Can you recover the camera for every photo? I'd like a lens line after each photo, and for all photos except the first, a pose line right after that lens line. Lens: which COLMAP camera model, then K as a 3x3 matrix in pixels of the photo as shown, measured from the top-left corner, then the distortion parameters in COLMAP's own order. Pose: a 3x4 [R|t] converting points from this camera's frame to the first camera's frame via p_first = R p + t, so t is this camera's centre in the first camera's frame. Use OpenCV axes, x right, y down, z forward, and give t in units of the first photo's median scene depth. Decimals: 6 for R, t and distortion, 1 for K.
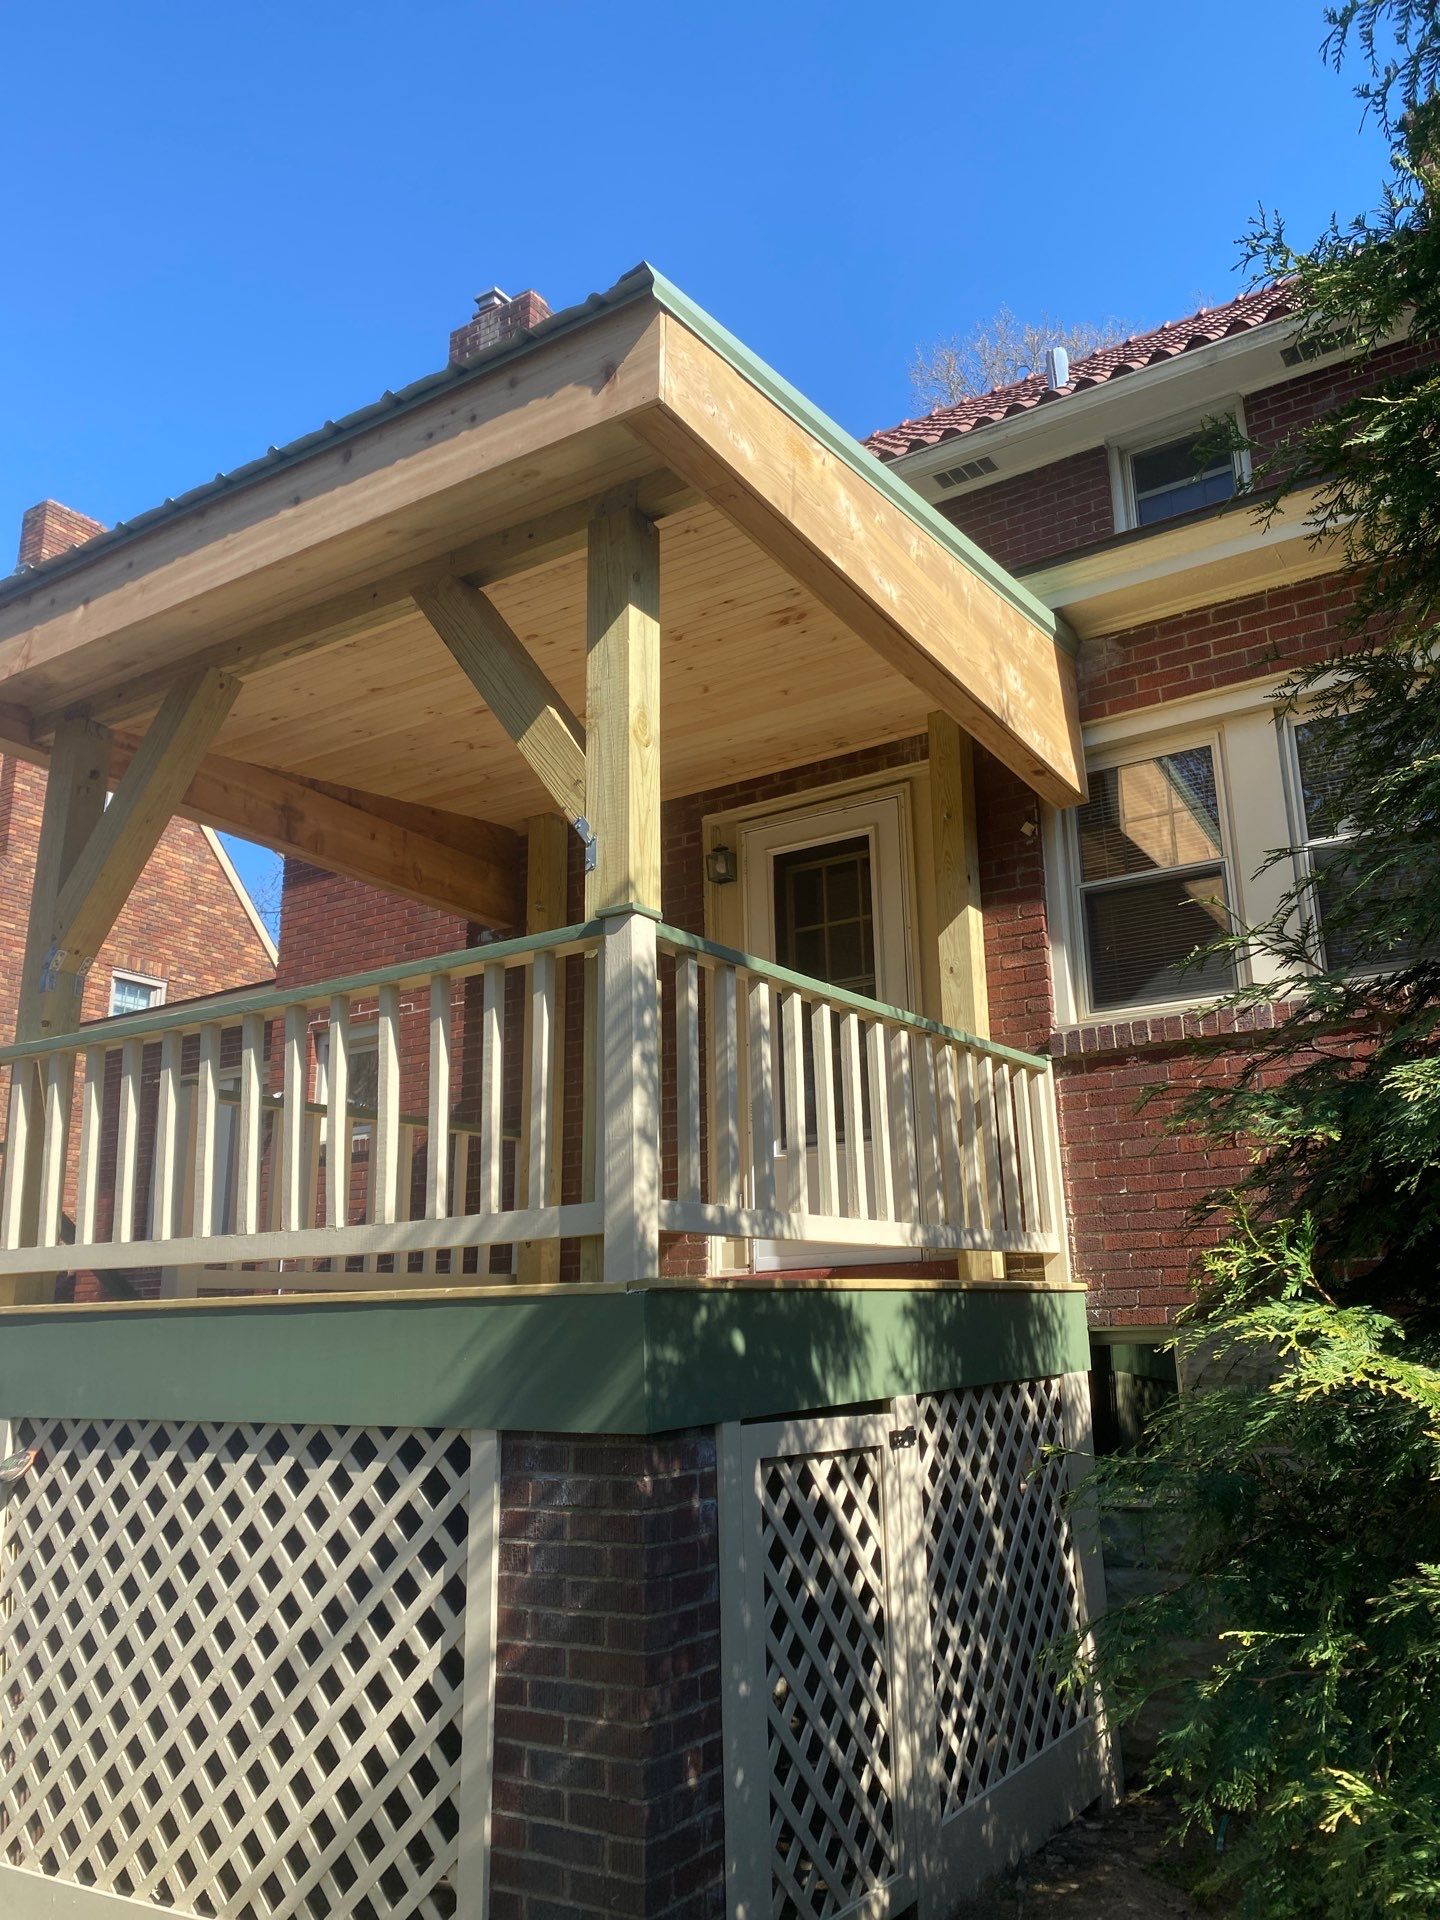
lens RADIAL K [[1477.6, 0, 720.0], [0, 1477.6, 960.0], [0, 0, 1]] dist [0.032965, -0.057152]
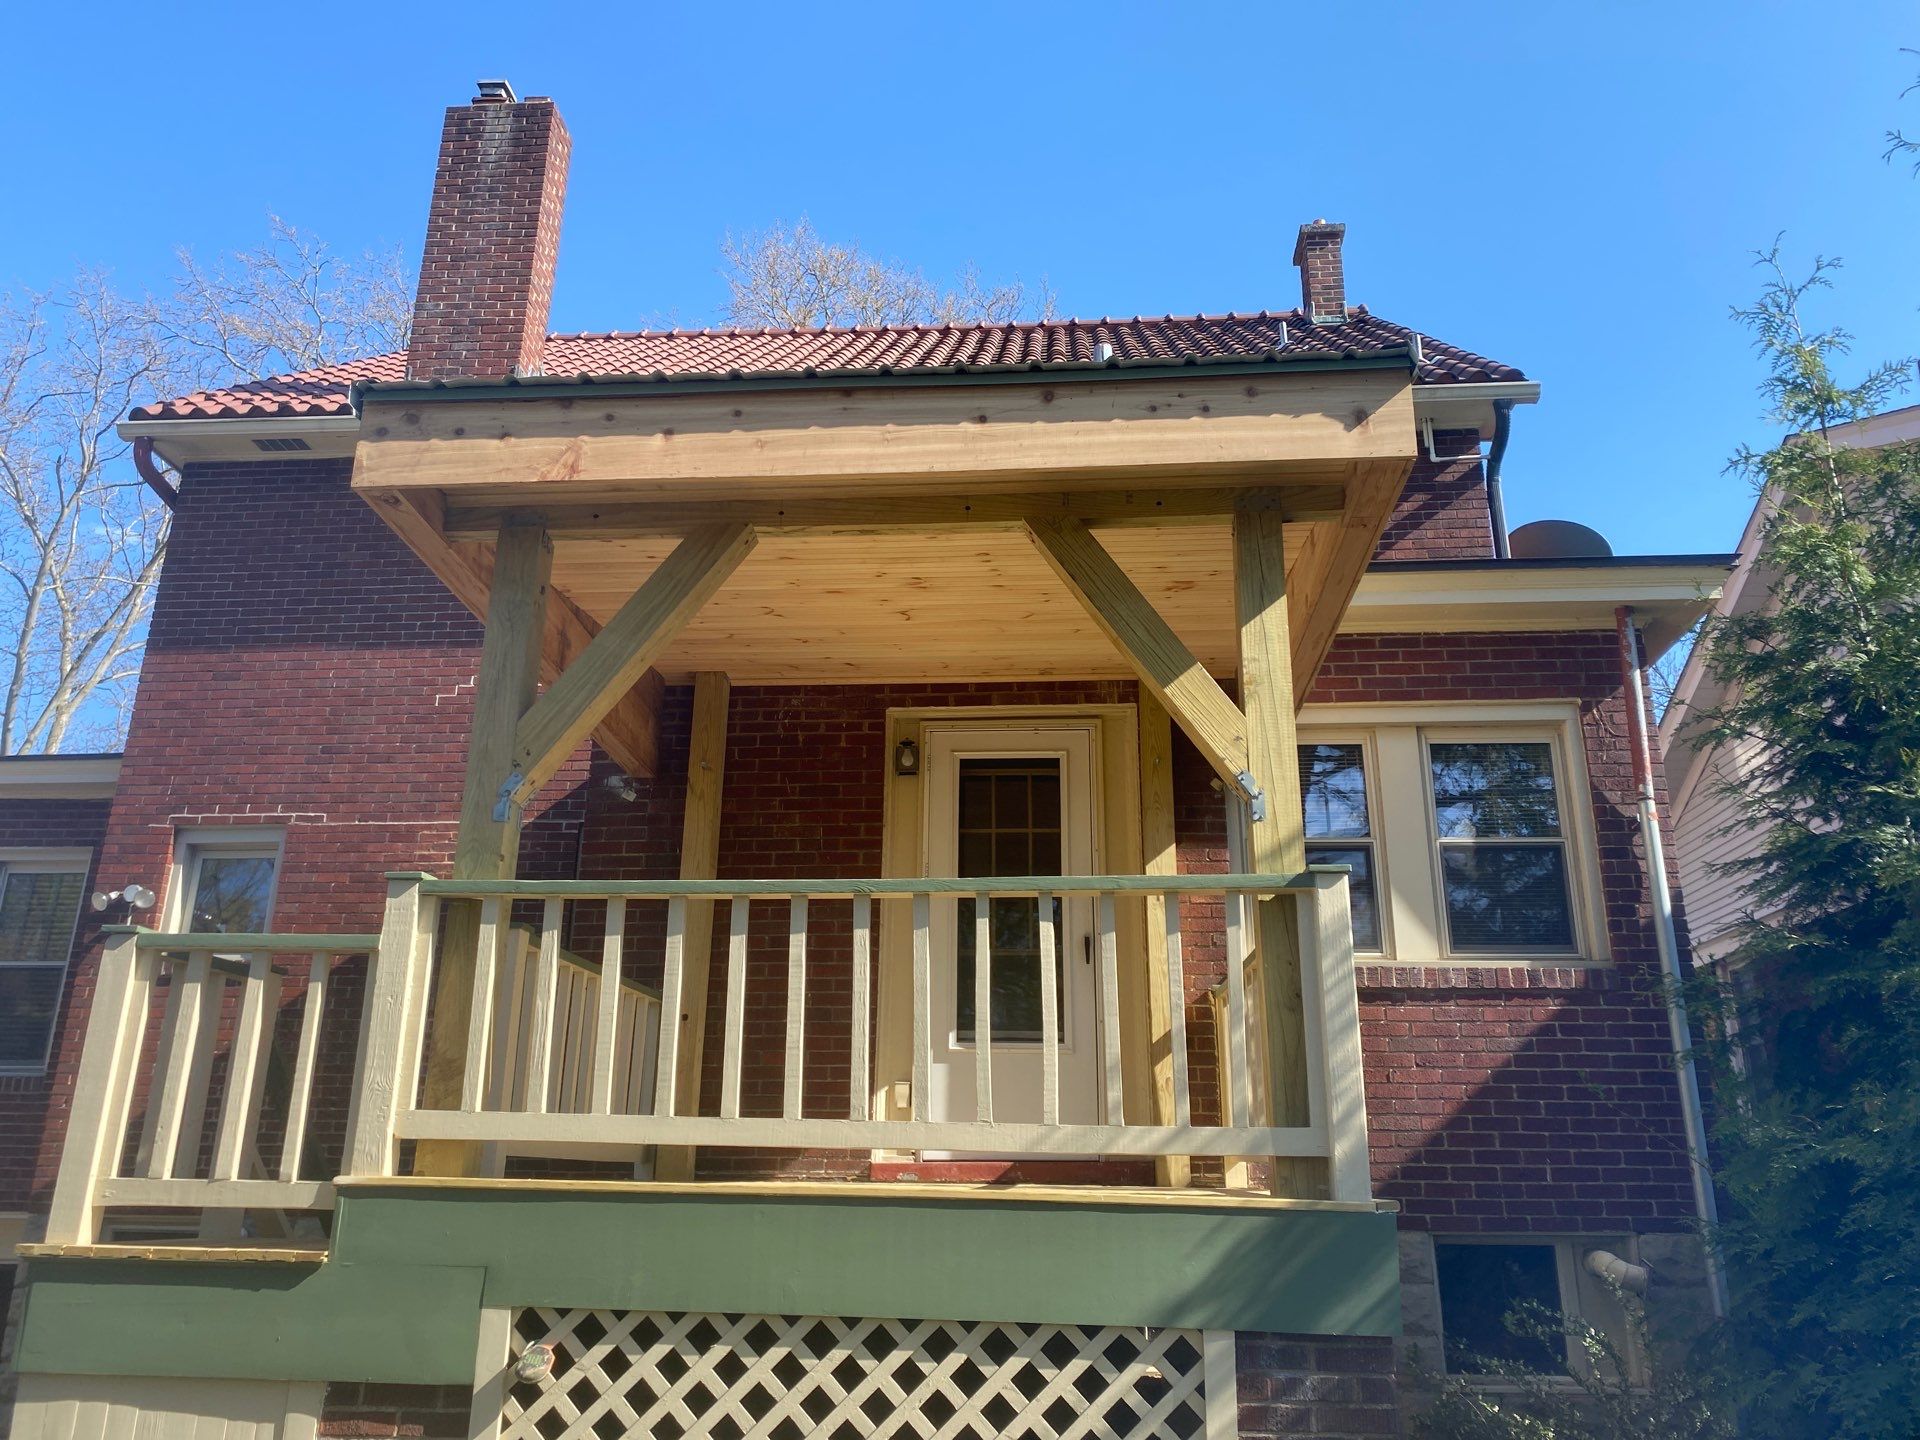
lens RADIAL K [[1477.6, 0, 937.8], [0, 1477.6, 695.4], [0, 0, 1]] dist [0.032965, -0.057152]
pose [[0.880311, 0.184221, 0.437167, -0.745193], [-0.150668, 0.982381, -0.110578, 0.007105], [-0.449836, 0.031476, 0.892557, 0.082642]]
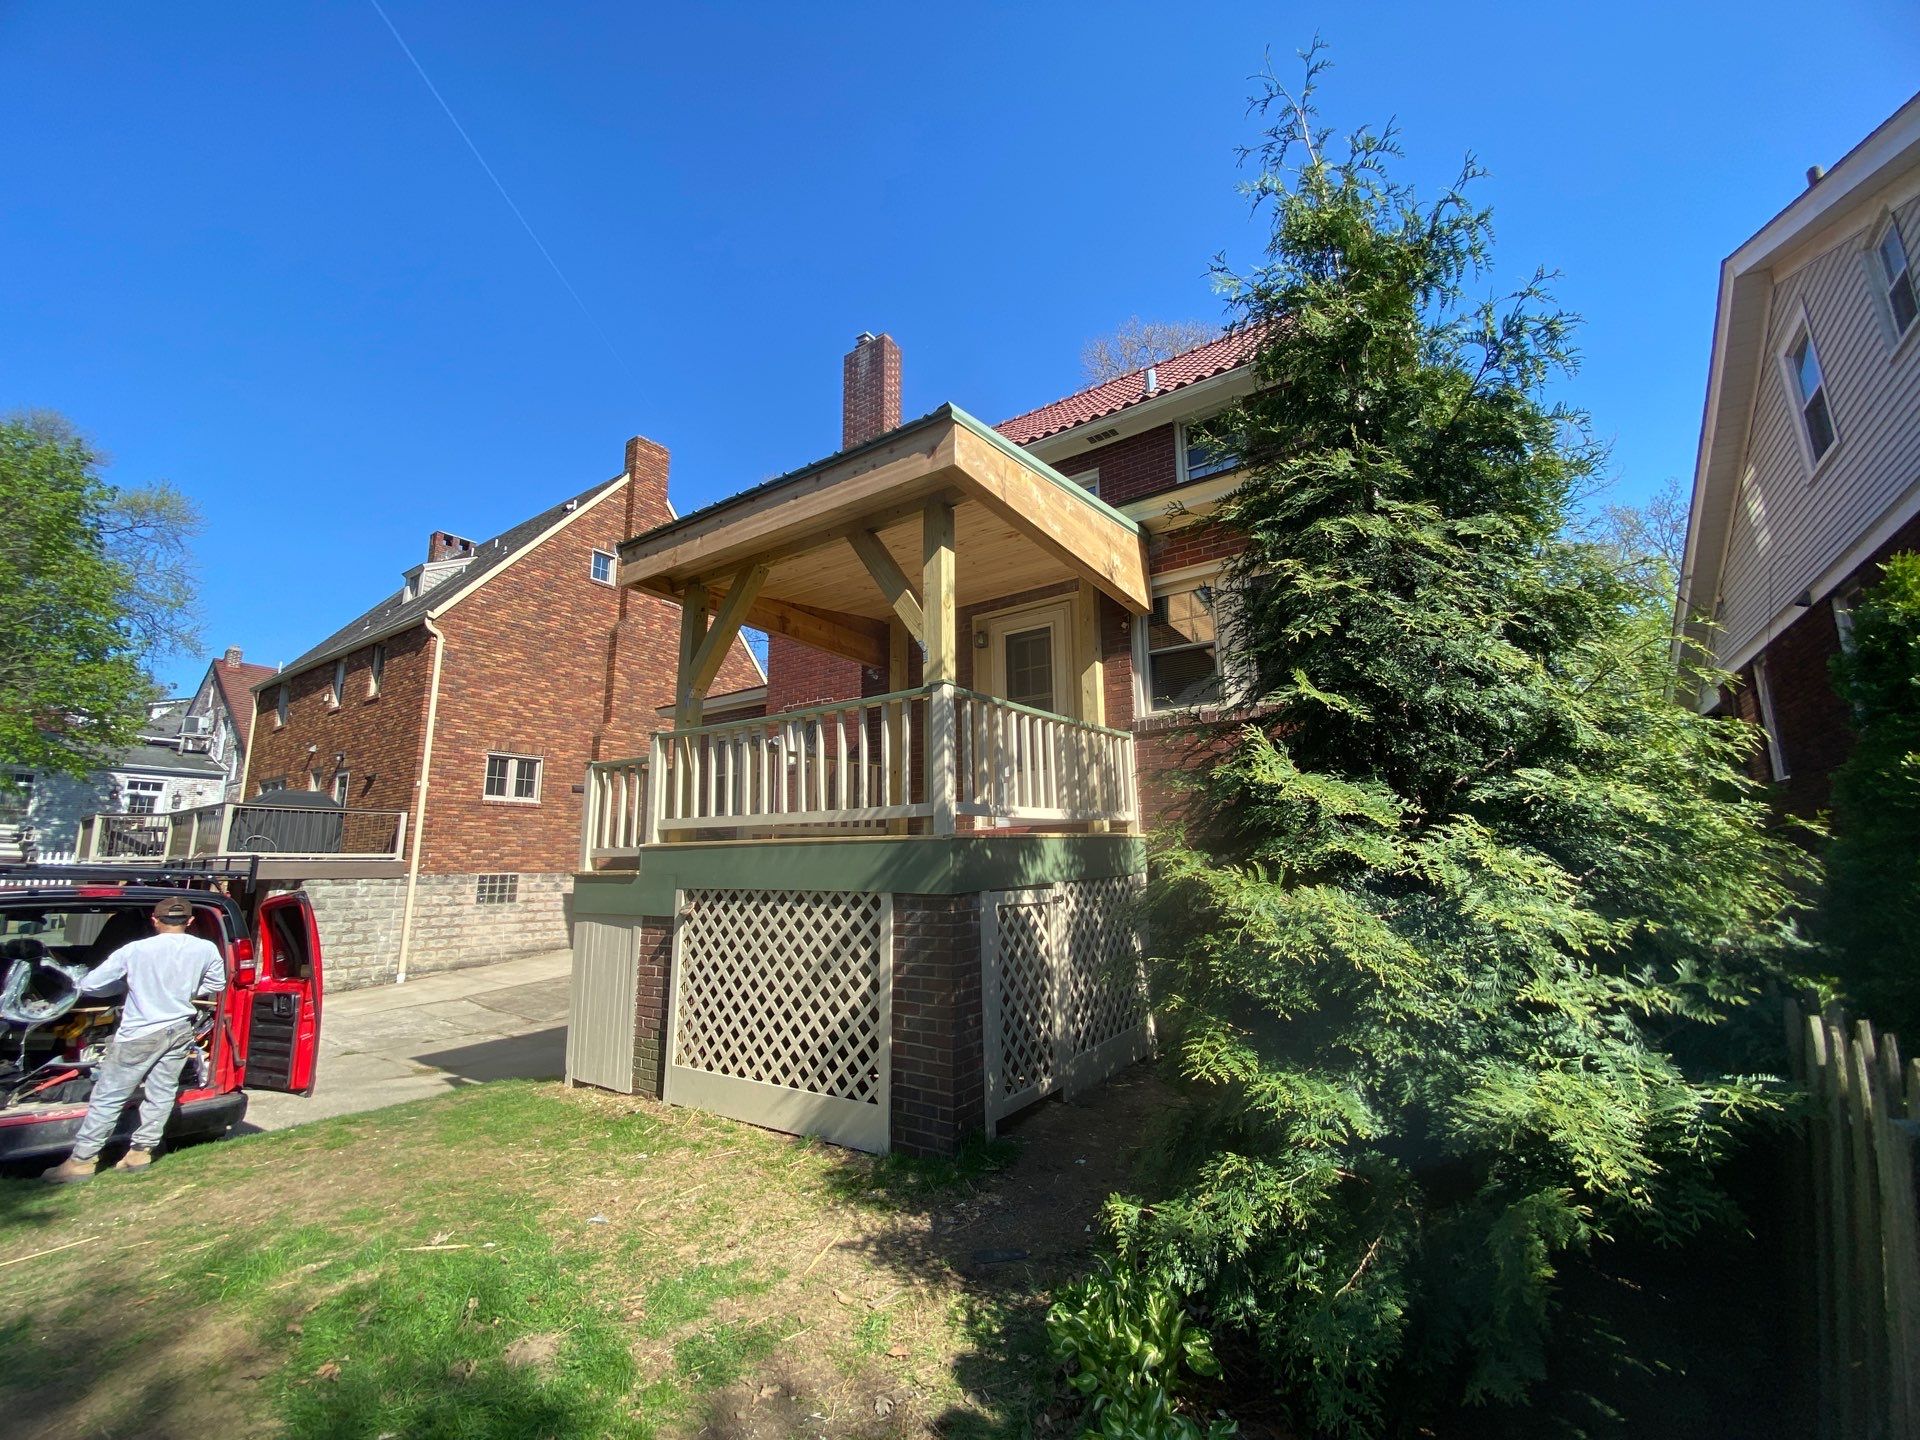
lens RADIAL K [[785.0, 0, 951.0], [0, 785.0, 720.1], [0, 0, 1]] dist [0.034296, -0.026567]
pose [[0.999221, -0.001832, -0.039409, 0.001538], [0.004860, 0.997029, 0.076876, -0.059348], [0.039151, -0.077007, 0.996262, -0.232464]]
